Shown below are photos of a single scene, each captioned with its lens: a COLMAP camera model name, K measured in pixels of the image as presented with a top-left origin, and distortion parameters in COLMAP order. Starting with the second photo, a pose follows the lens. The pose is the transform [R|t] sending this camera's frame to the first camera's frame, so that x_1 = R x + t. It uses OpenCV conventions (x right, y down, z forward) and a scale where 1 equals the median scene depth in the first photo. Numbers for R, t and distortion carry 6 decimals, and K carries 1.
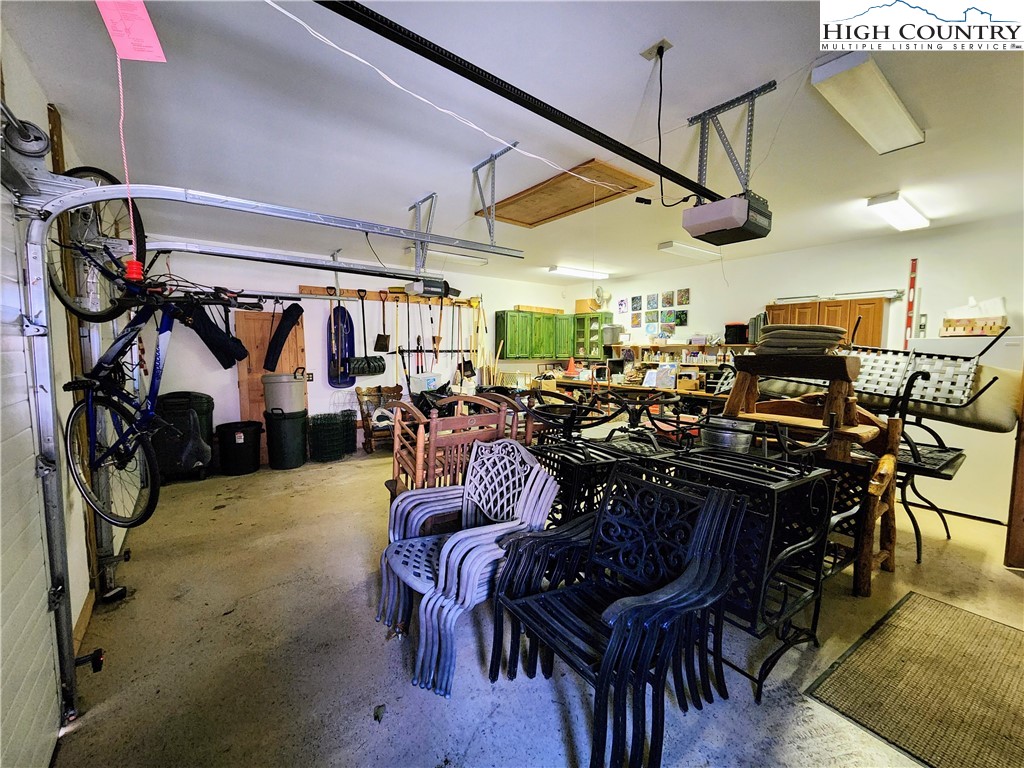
lens RADIAL K [[421.4, 0, 508.9], [0, 421.4, 381.8], [0, 0, 1]] dist [-0.001301, 0.000033]
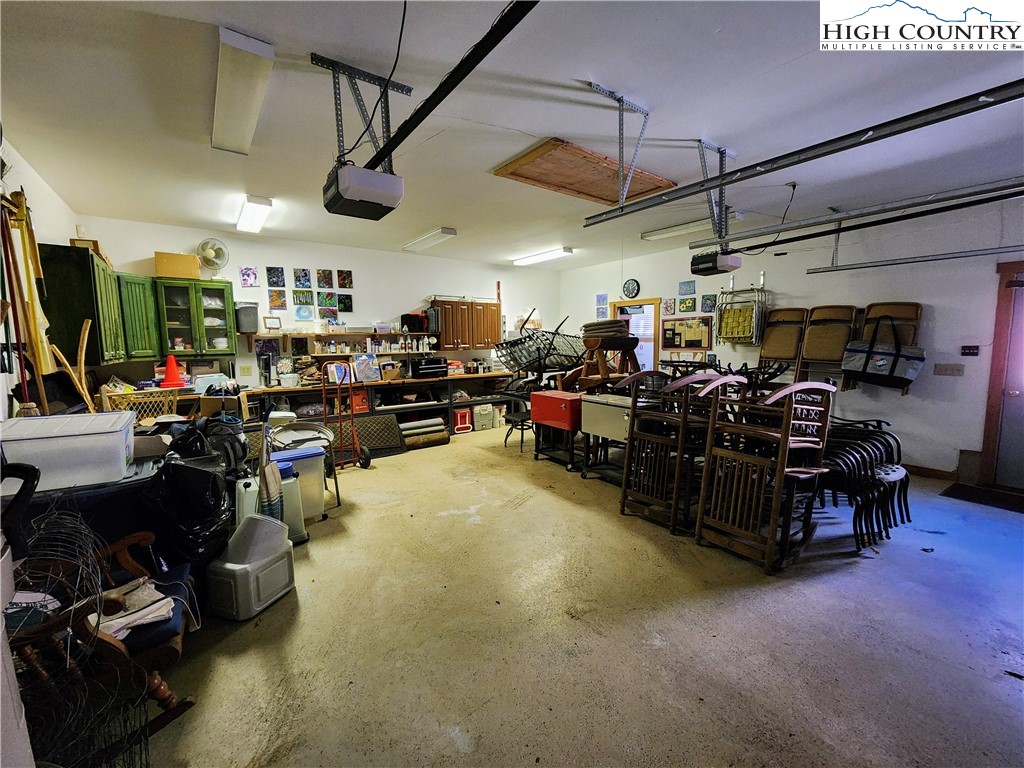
lens RADIAL K [[421.4, 0, 509.7], [0, 421.4, 384.9], [0, 0, 1]] dist [-0.001301, 0.000033]
pose [[-0.012119, -0.109322, 0.993932, -0.492767], [0.096293, 0.989258, 0.109982, -0.044088], [-0.995279, 0.097041, -0.001461, 0.665451]]
